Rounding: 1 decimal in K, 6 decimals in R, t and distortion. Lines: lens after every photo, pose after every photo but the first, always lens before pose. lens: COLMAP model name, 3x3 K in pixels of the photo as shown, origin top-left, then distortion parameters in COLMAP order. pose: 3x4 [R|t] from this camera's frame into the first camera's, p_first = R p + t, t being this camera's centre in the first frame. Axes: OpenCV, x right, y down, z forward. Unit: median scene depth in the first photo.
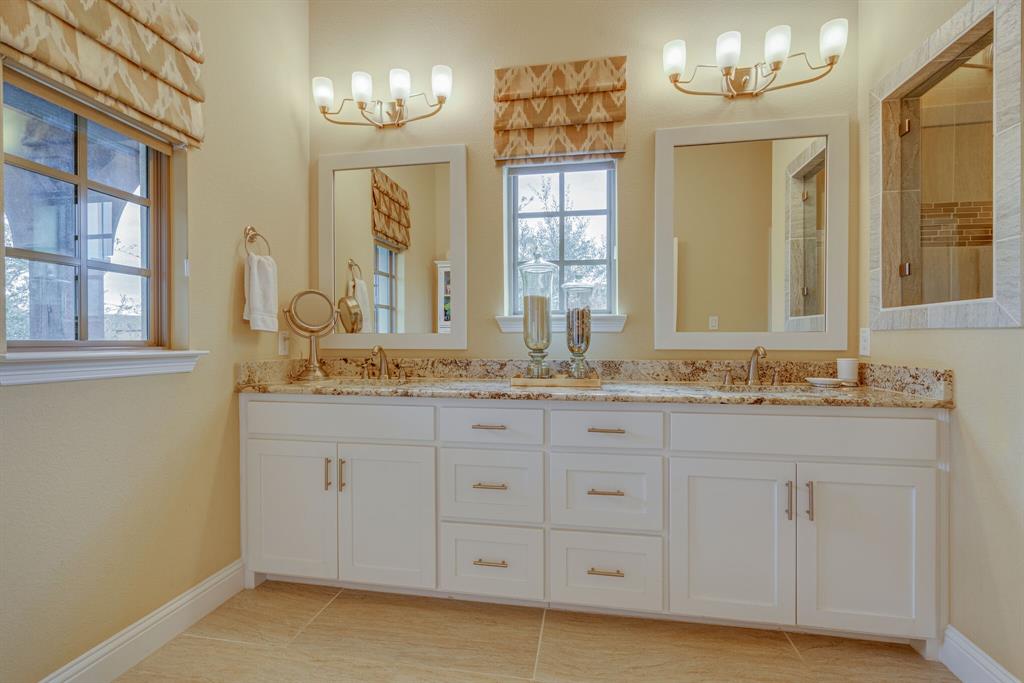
lens RADIAL K [[472.9, 0, 516.8], [0, 472.9, 344.2], [0, 0, 1]] dist [-0.004638, 0.001248]
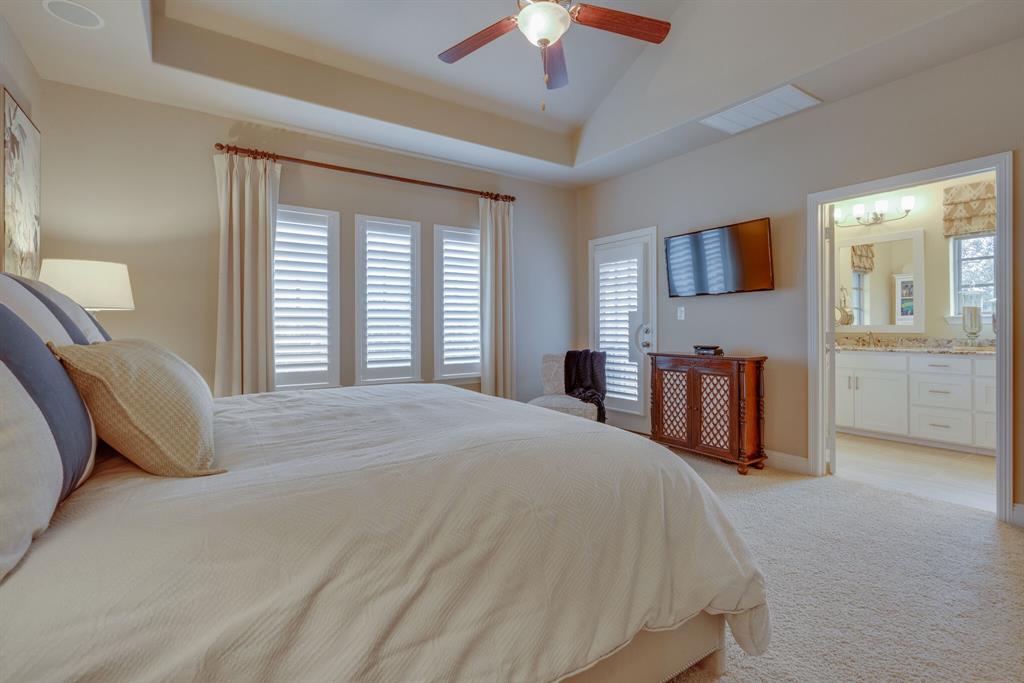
lens RADIAL K [[472.9, 0, 500.7], [0, 472.9, 331.5], [0, 0, 1]] dist [-0.004638, 0.001248]
pose [[0.680969, 0.000009, -0.732312, 0.140271], [-0.003558, 0.999988, -0.003296, 0.018629], [0.732303, 0.004850, 0.680961, -1.749191]]
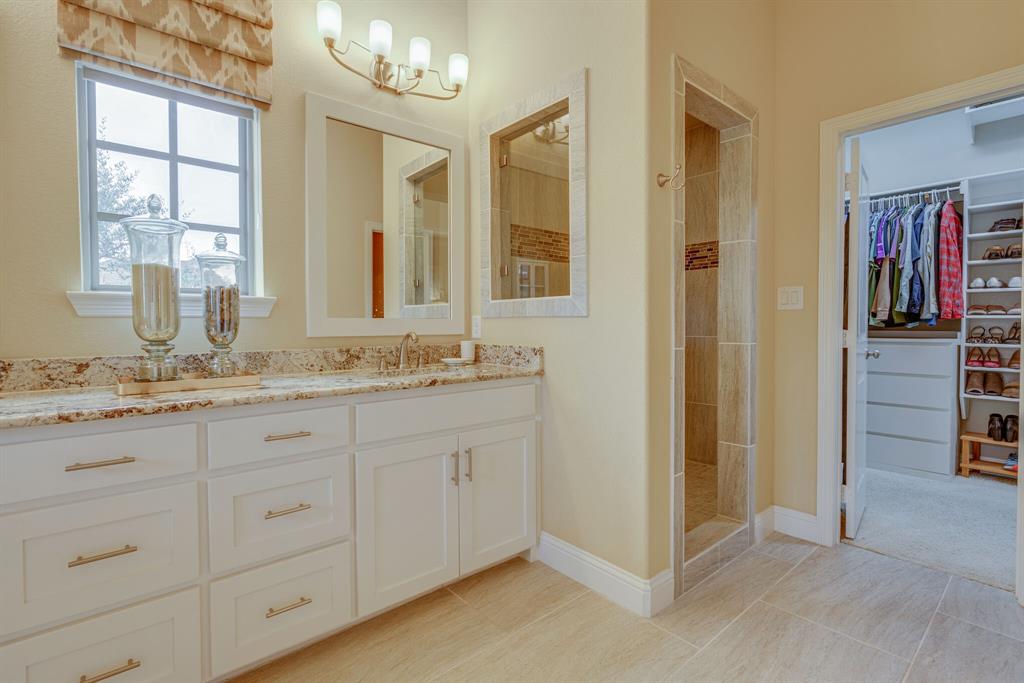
lens RADIAL K [[472.9, 0, 506.7], [0, 472.9, 334.0], [0, 0, 1]] dist [-0.004638, 0.001248]
pose [[0.649962, -0.017338, 0.759769, -0.150683], [0.012362, 0.999849, 0.012241, -0.001067], [-0.759866, 0.001436, 0.650078, 0.137210]]
